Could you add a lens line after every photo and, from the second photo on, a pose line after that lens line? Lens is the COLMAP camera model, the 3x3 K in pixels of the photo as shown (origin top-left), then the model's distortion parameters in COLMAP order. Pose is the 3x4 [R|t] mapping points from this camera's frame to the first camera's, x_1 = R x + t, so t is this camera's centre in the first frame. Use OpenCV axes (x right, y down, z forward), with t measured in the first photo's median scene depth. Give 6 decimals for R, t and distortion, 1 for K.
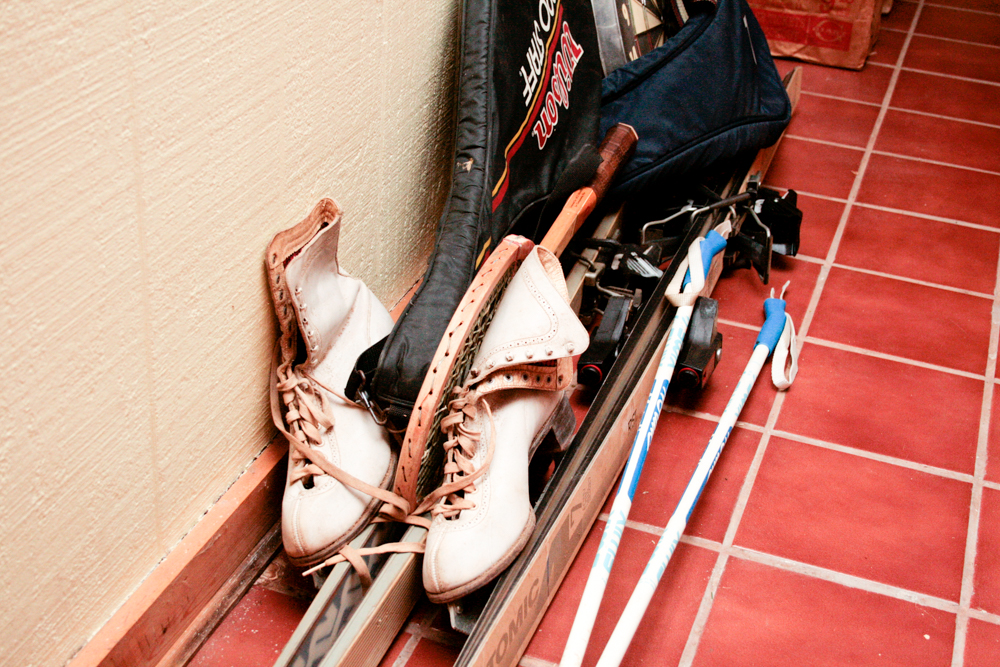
lens RADIAL K [[1453.5, 0, 500.0], [0, 1453.5, 333.5], [0, 0, 1]] dist [0.002597, -0.001455]
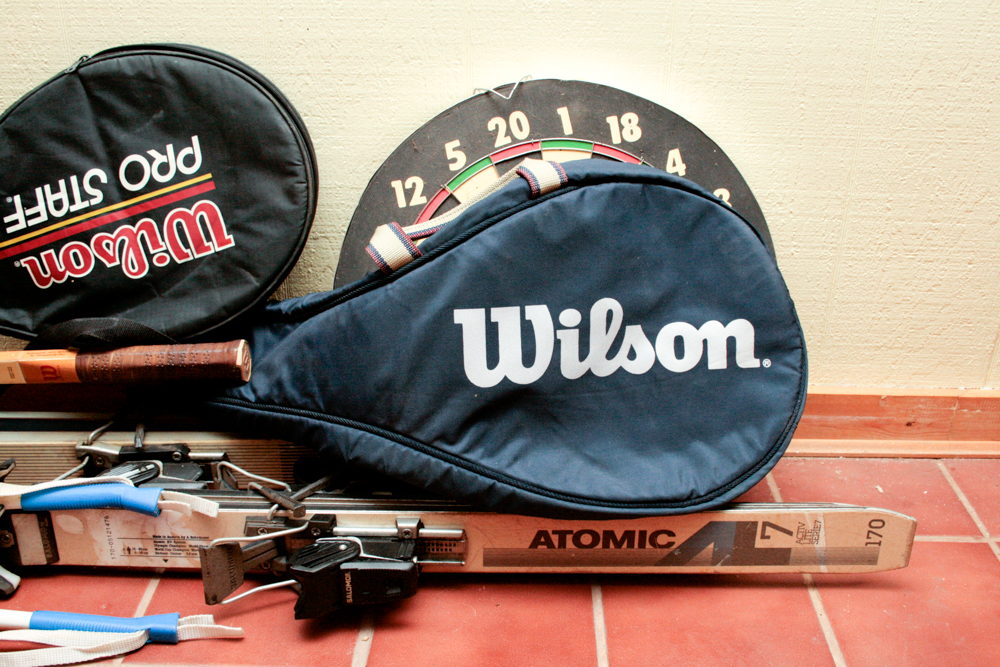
lens RADIAL K [[1021.7, 0, 503.9], [0, 1021.7, 344.6], [0, 0, 1]] dist [-0.119435, 0.132943]
pose [[0.322899, 0.377324, -0.867965, 0.744013], [-0.465262, 0.861909, 0.201605, -0.382958], [0.824177, 0.338733, 0.453864, 0.986813]]
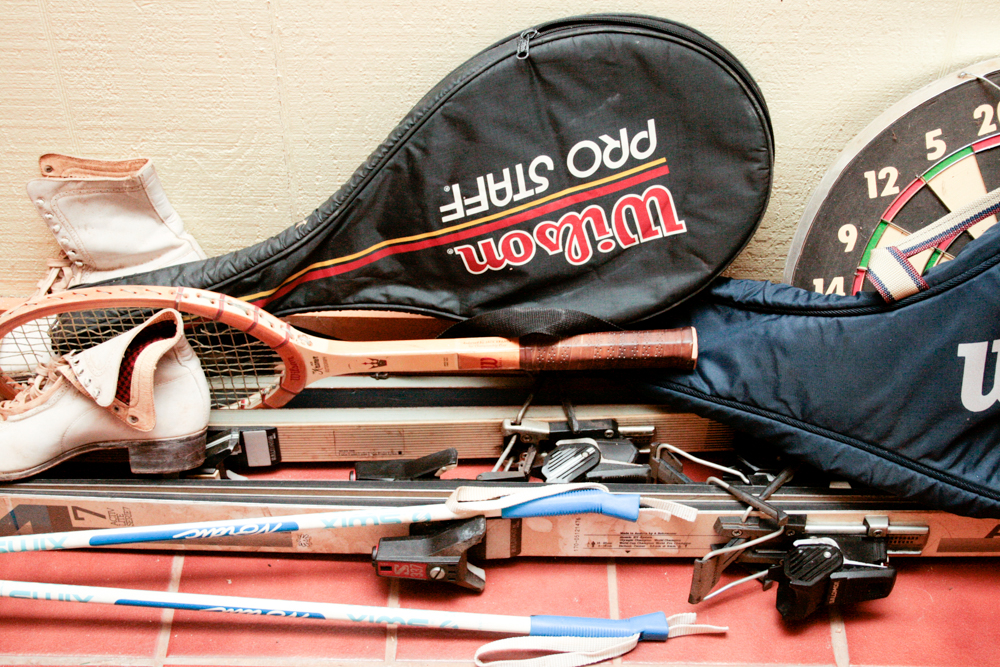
lens RADIAL K [[1483.5, 0, 500.0], [0, 1483.5, 333.5], [0, 0, 1]] dist [-0.028628, 0.093515]
pose [[0.331533, 0.635029, -0.697727, 0.724283], [-0.468011, 0.752842, 0.462811, -0.549804], [0.819177, 0.173107, 0.546793, 0.523649]]
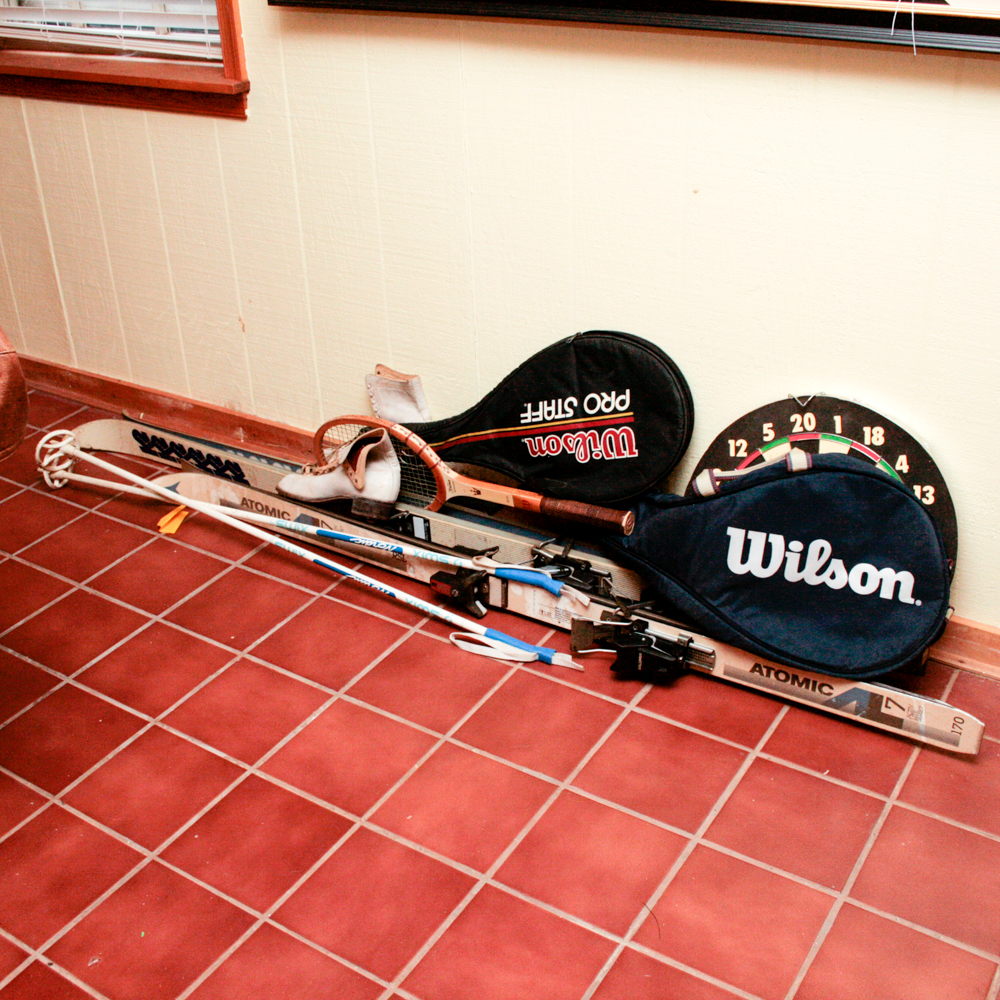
lens RADIAL K [[1232.5, 0, 479.5], [0, 1232.5, 503.7], [0, 0, 1]] dist [-0.153682, 0.095042]
pose [[-0.239380, 0.431994, -0.869527, 1.367917], [-0.461164, 0.737509, 0.493364, -0.794336], [0.854415, 0.519097, 0.022675, 0.965334]]
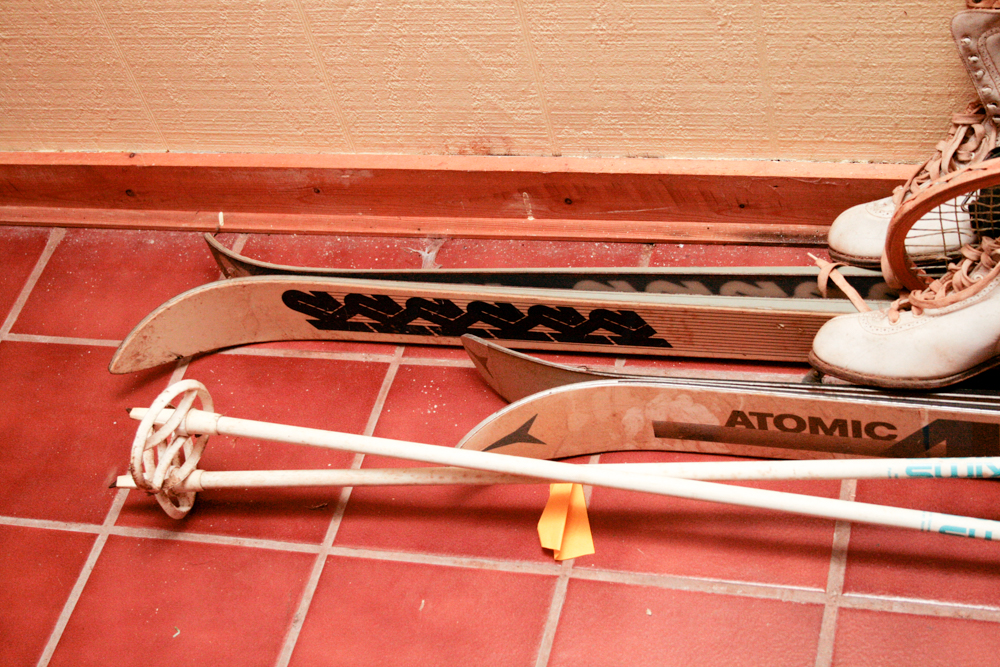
lens RADIAL K [[1699.9, 0, 500.0], [0, 1699.9, 333.5], [0, 0, 1]] dist [0.010644, 0.067646]
pose [[0.075383, 0.686359, -0.723345, 0.618980], [-0.297974, 0.707769, 0.640526, -0.411555], [0.951593, 0.167254, 0.257871, 0.358898]]
